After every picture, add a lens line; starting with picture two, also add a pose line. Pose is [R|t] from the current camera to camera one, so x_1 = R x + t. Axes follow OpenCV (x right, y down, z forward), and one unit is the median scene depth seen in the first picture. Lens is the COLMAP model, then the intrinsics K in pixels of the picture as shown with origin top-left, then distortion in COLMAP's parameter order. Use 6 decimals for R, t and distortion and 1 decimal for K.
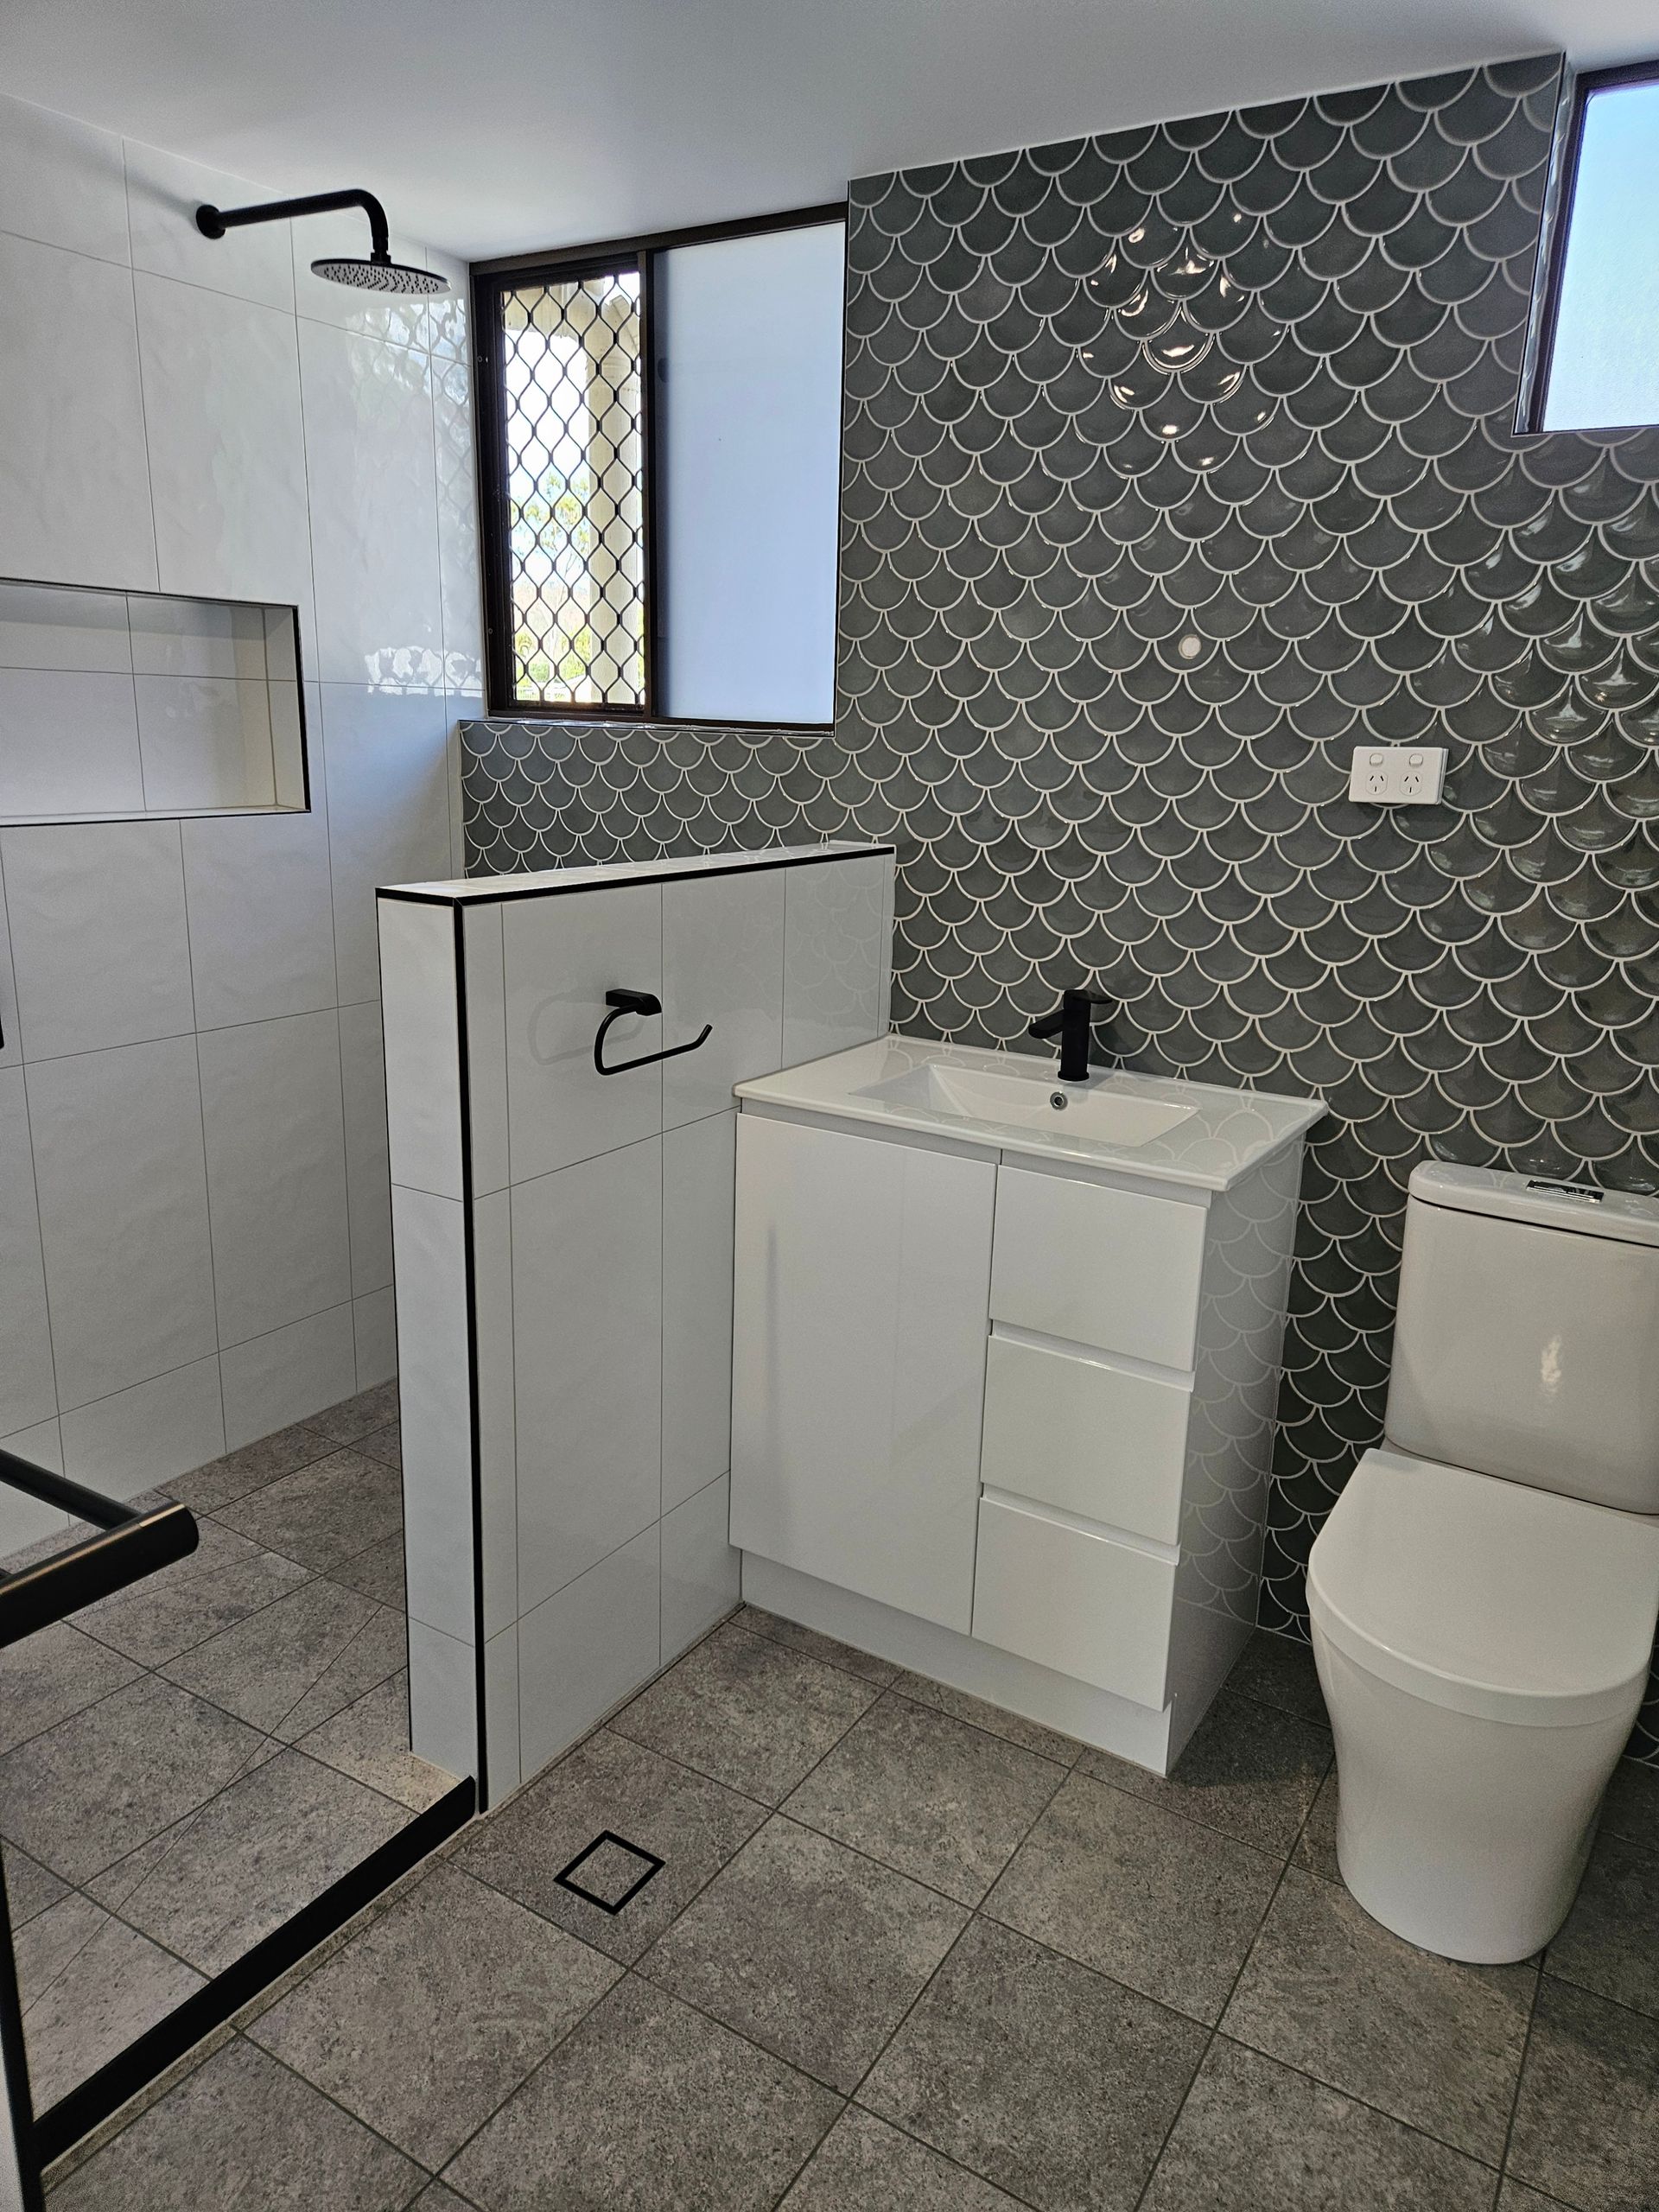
lens RADIAL K [[1476.1, 0, 848.0], [0, 1476.1, 1109.5], [0, 0, 1]] dist [0.090207, -0.073874]
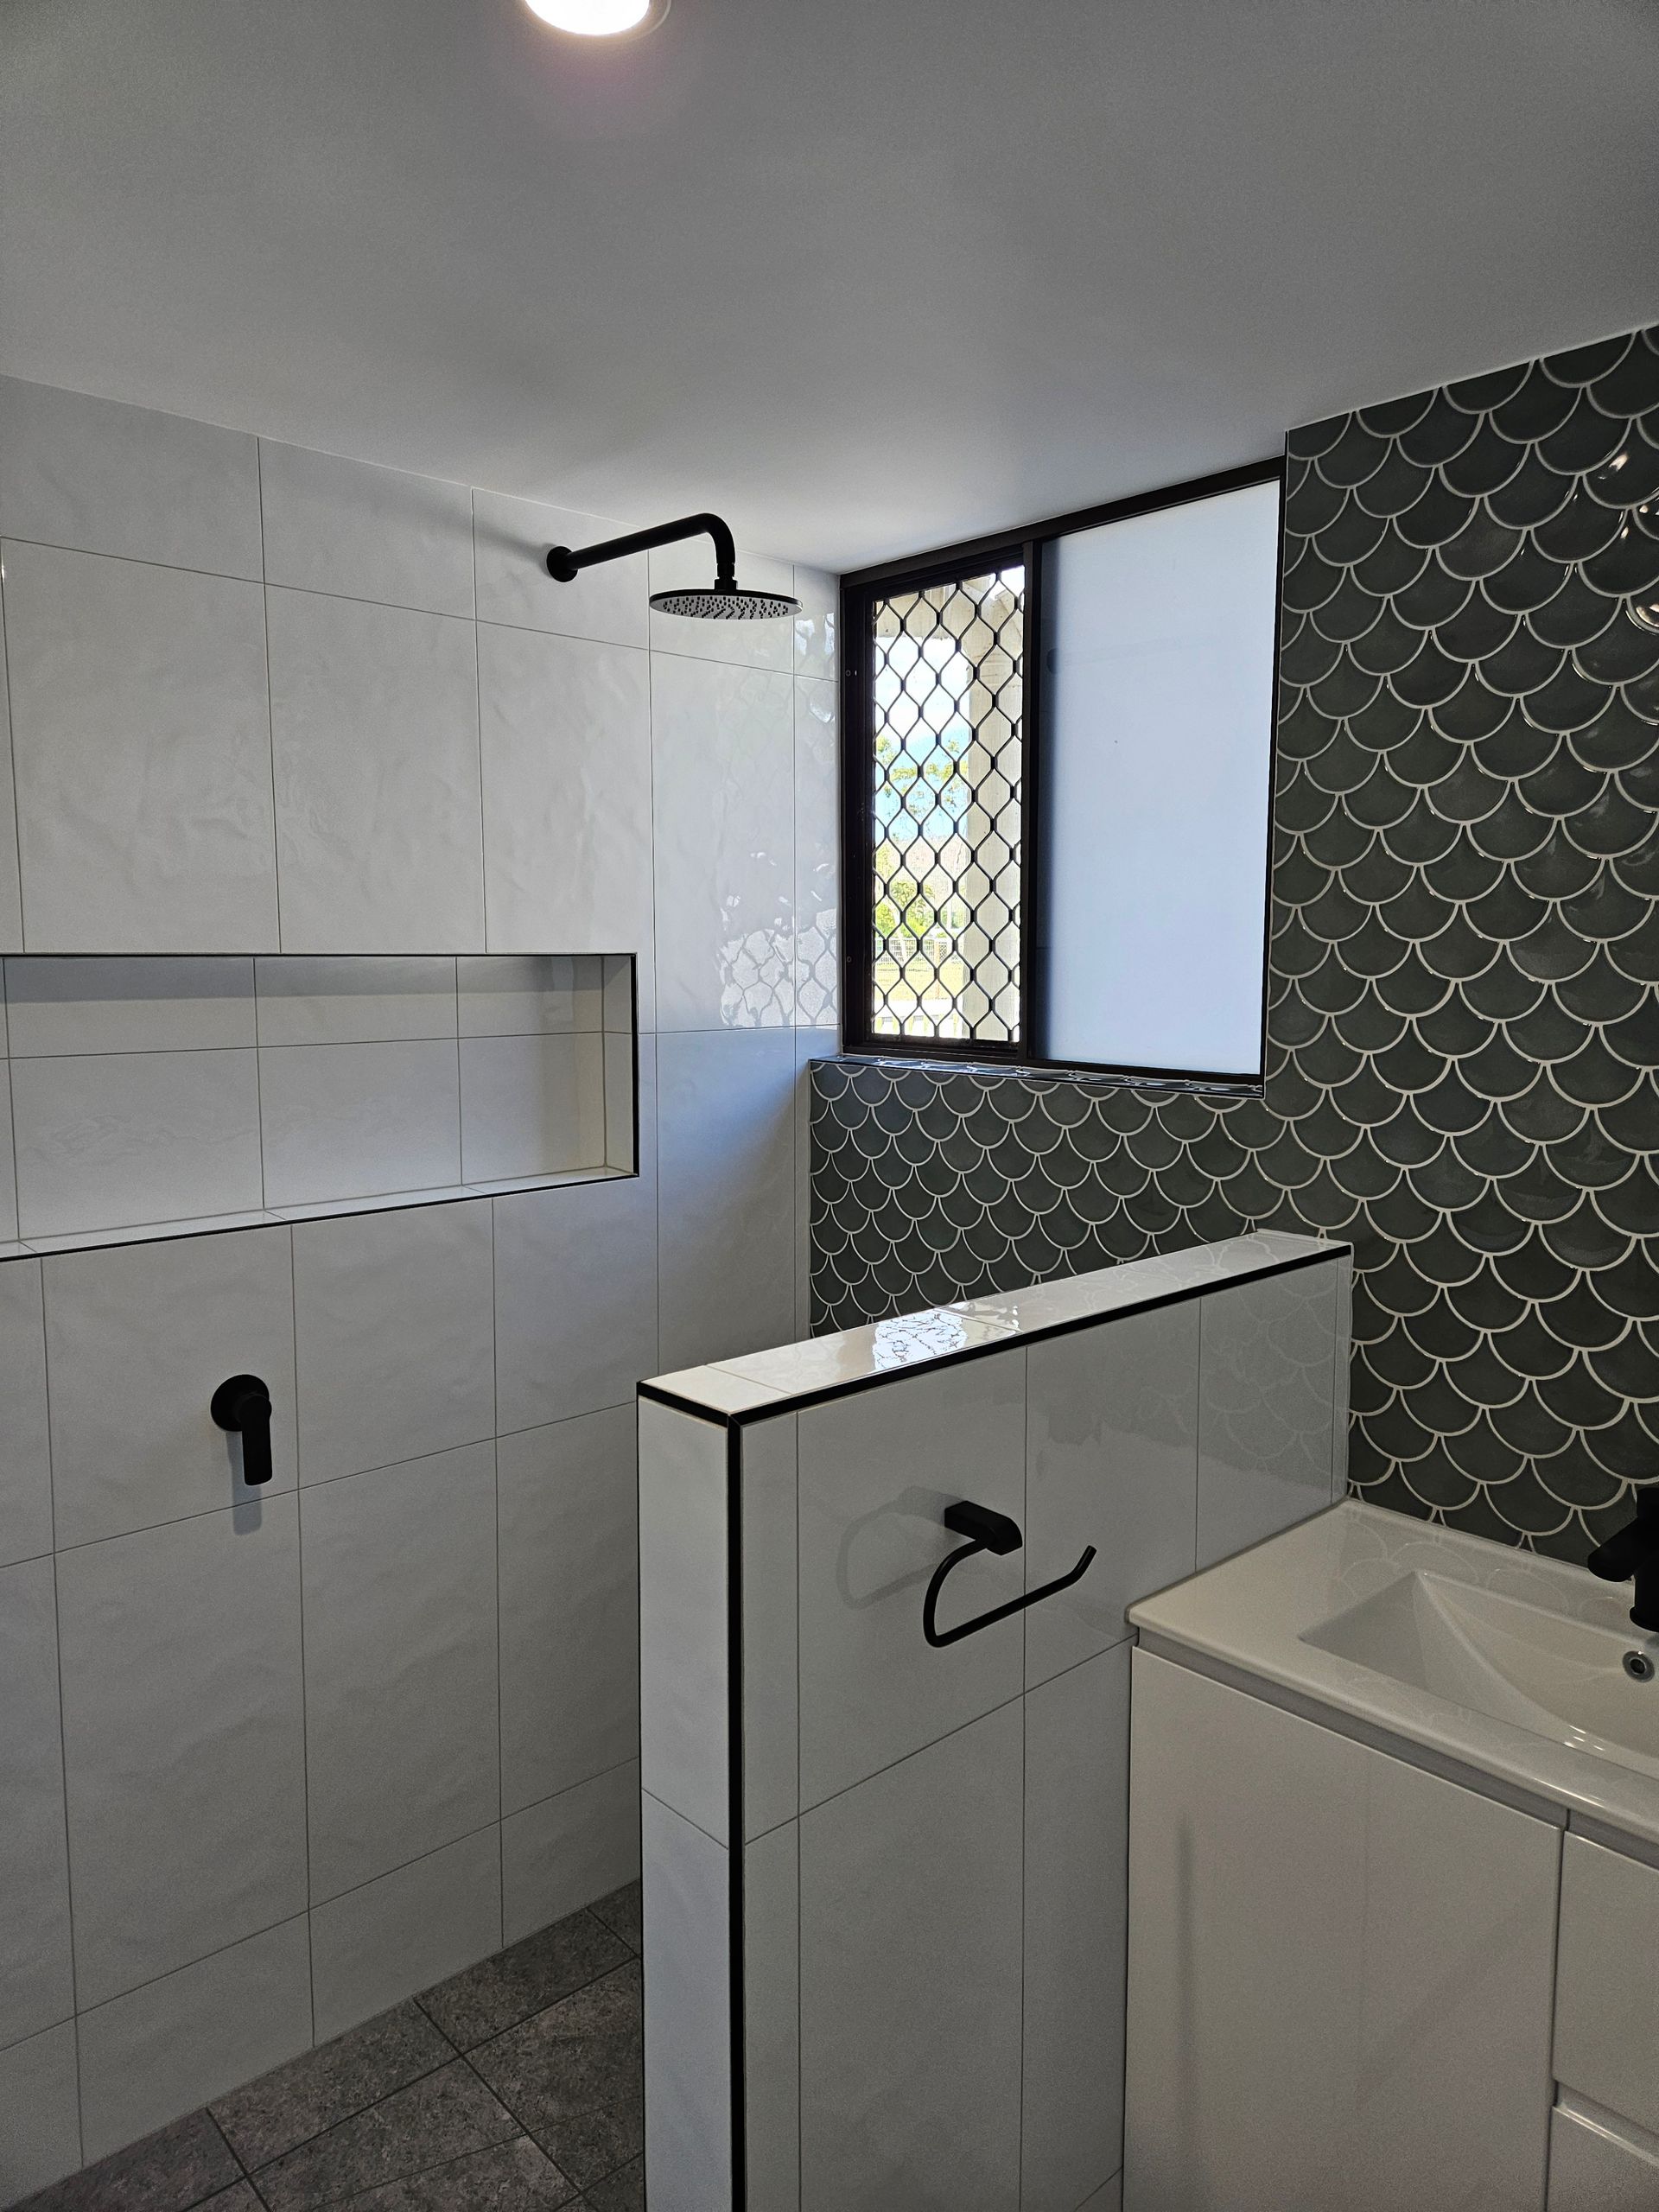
lens RADIAL K [[1476.1, 0, 848.0], [0, 1476.1, 1109.5], [0, 0, 1]] dist [0.090207, -0.073874]
pose [[0.966386, -0.005062, -0.257047, -0.018958], [-0.033813, 0.988619, -0.146589, -0.124078], [0.254863, 0.150354, 0.955216, 0.214136]]
